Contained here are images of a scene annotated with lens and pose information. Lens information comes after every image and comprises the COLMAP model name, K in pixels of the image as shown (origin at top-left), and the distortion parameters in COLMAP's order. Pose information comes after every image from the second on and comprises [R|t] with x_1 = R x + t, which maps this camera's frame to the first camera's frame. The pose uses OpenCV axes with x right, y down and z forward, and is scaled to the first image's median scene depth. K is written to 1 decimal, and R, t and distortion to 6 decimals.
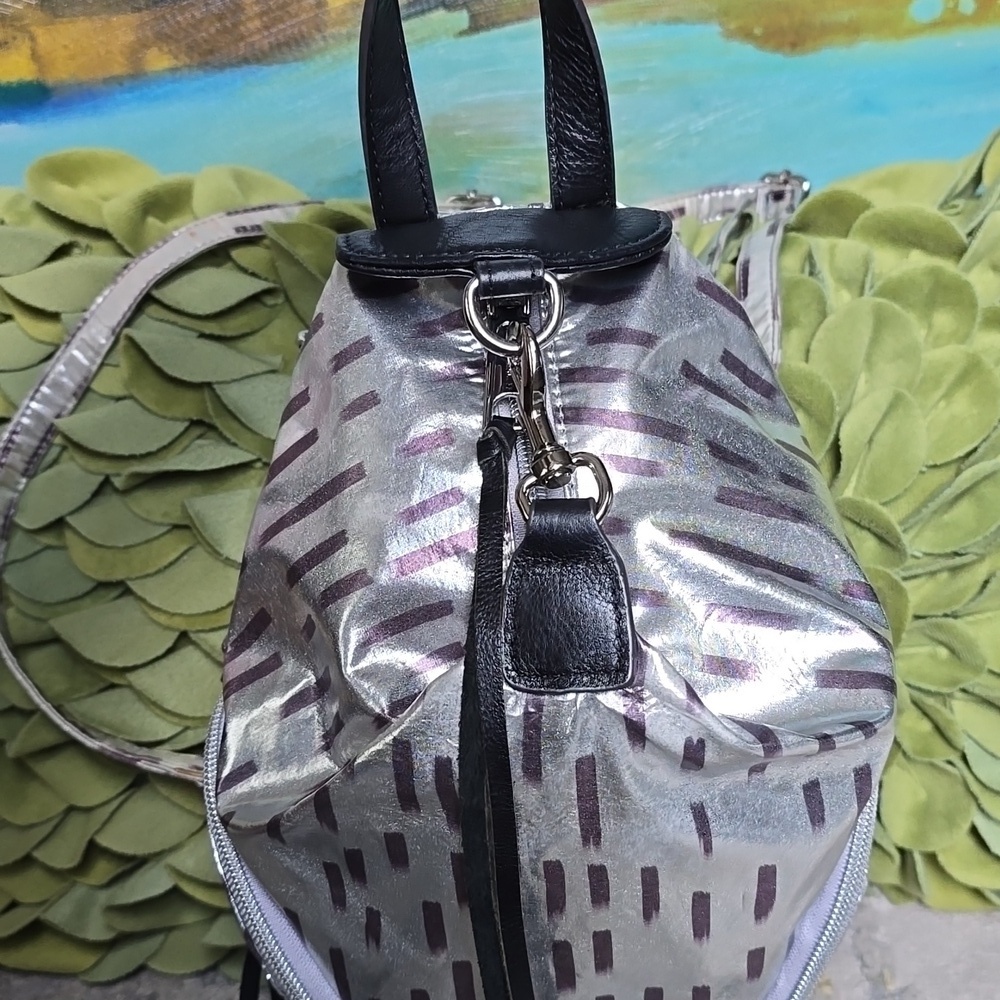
lens RADIAL K [[1530.1, 0, 502.9], [0, 1530.1, 498.6], [0, 0, 1]] dist [0.067695, 0.000000]
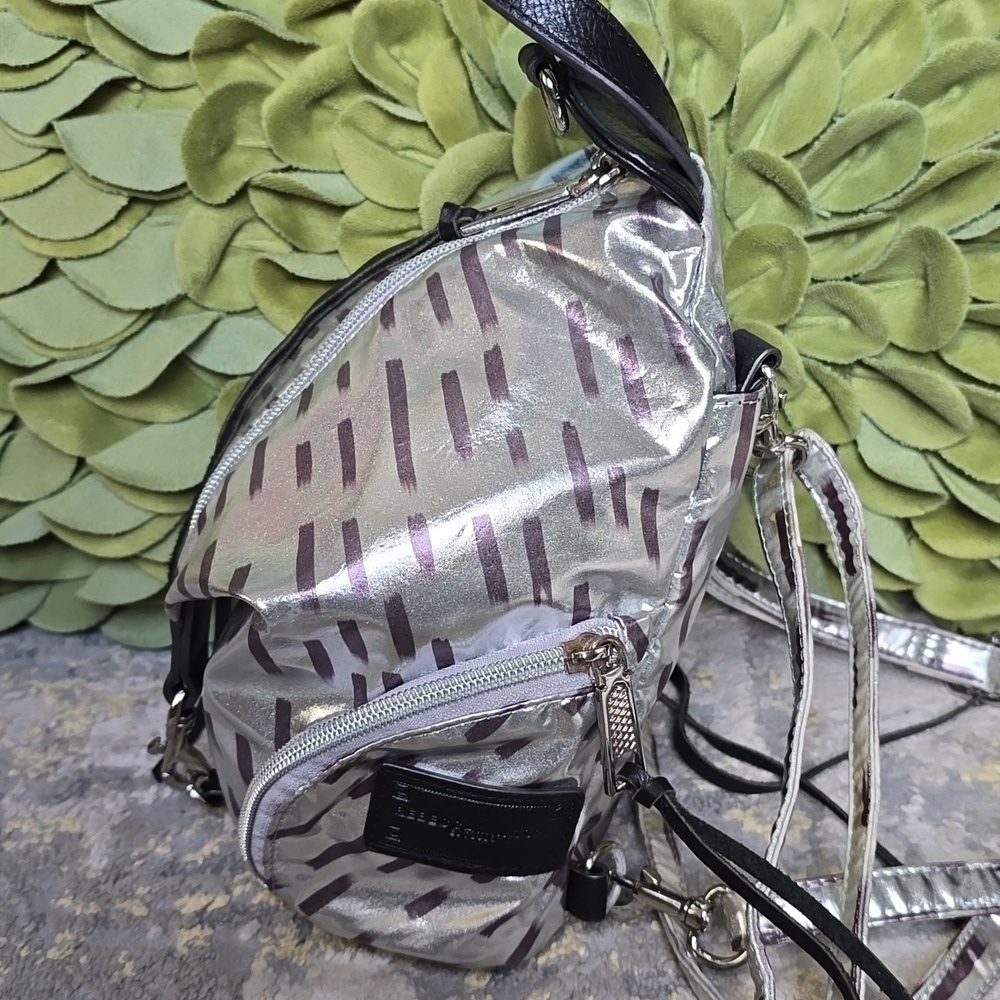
lens RADIAL K [[1530.1, 0, 502.8], [0, 1530.1, 495.0], [0, 0, 1]] dist [0.067695, 0.000000]
pose [[0.995122, 0.064148, -0.074944, 0.155143], [-0.059722, 0.996418, 0.059877, 0.159215], [0.078517, -0.055110, 0.995388, 0.051140]]
